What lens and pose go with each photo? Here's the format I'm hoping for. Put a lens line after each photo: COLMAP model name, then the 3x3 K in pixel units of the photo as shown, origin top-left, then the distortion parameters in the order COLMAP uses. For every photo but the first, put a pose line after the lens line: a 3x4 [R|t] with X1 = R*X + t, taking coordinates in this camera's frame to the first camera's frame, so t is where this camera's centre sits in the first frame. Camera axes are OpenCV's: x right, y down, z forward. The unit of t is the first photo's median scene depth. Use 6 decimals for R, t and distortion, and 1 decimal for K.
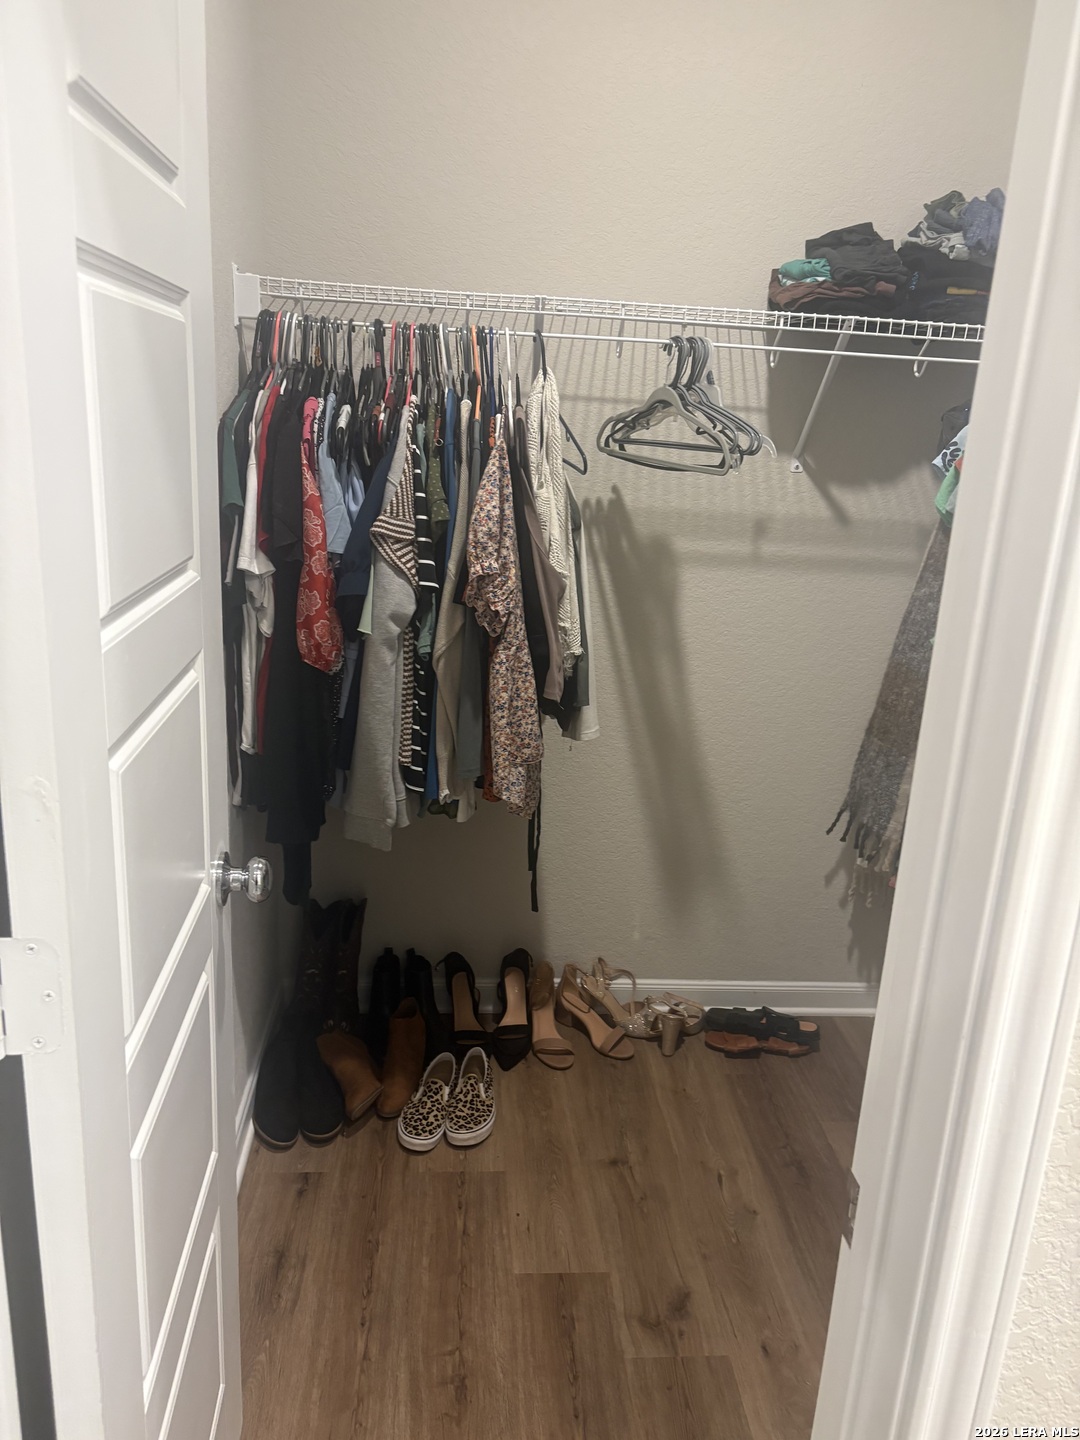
lens RADIAL K [[1103.5, 0, 540.0], [0, 1103.5, 720.0], [0, 0, 1]] dist [0.043610, -0.033712]
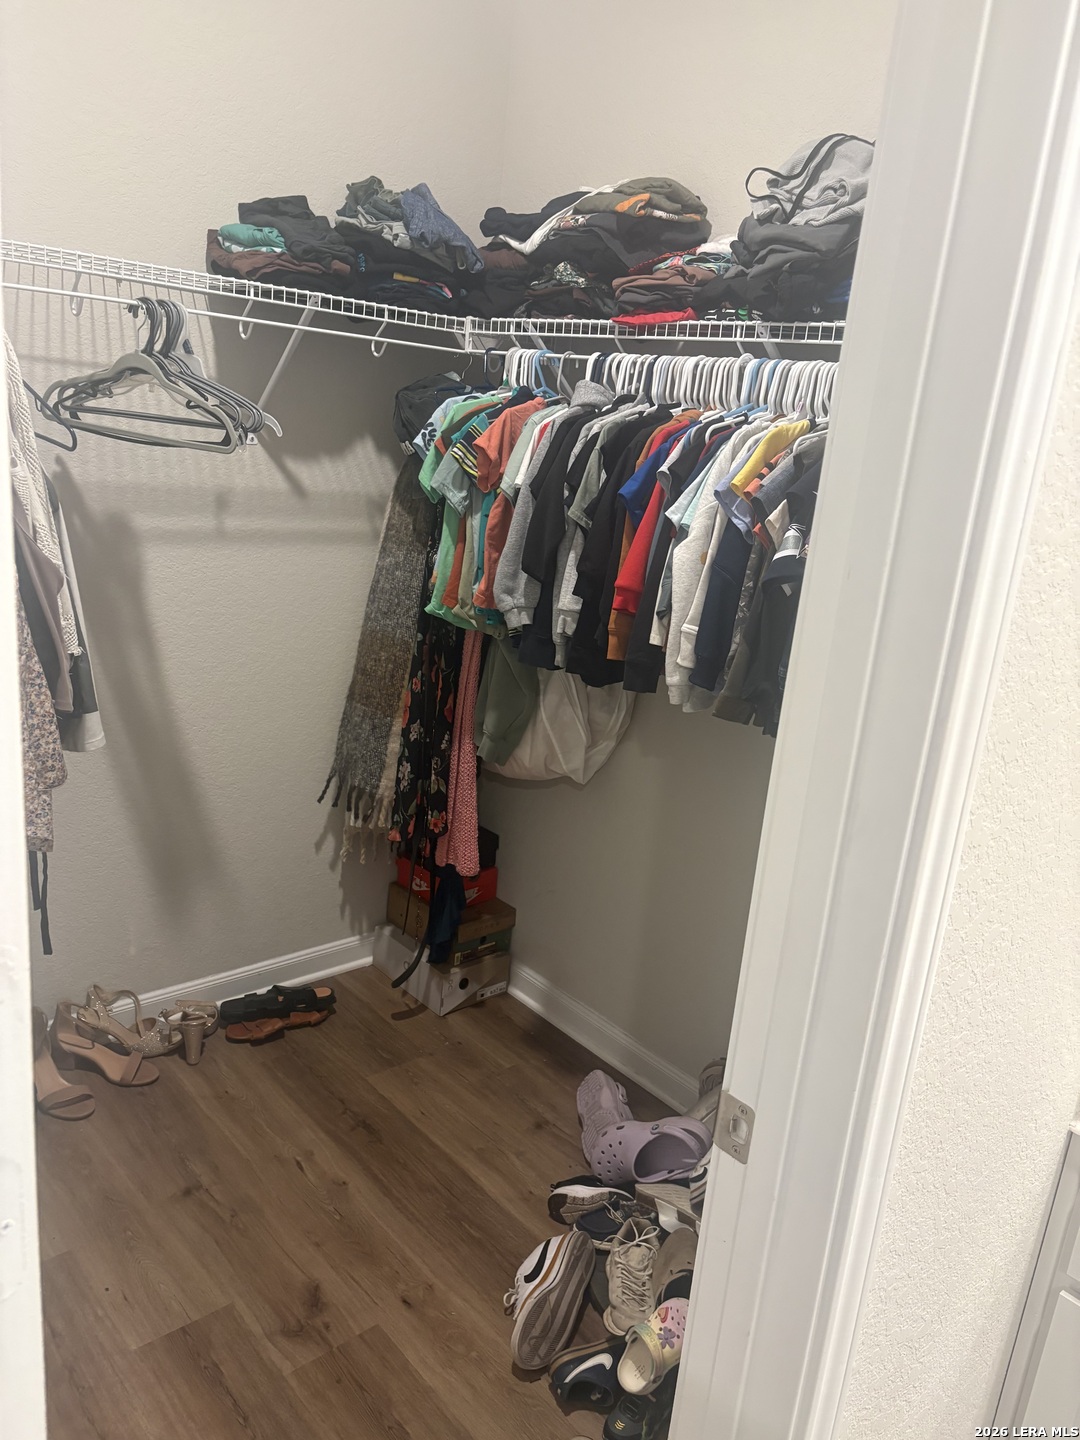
lens RADIAL K [[1098.4, 0, 572.8], [0, 1098.4, 717.1], [0, 0, 1]] dist [0.022473, -0.011299]
pose [[0.800556, -0.137195, 0.583341, -0.158499], [0.113155, 0.990537, 0.077673, -0.032217], [-0.588477, 0.003827, 0.808505, 0.055598]]
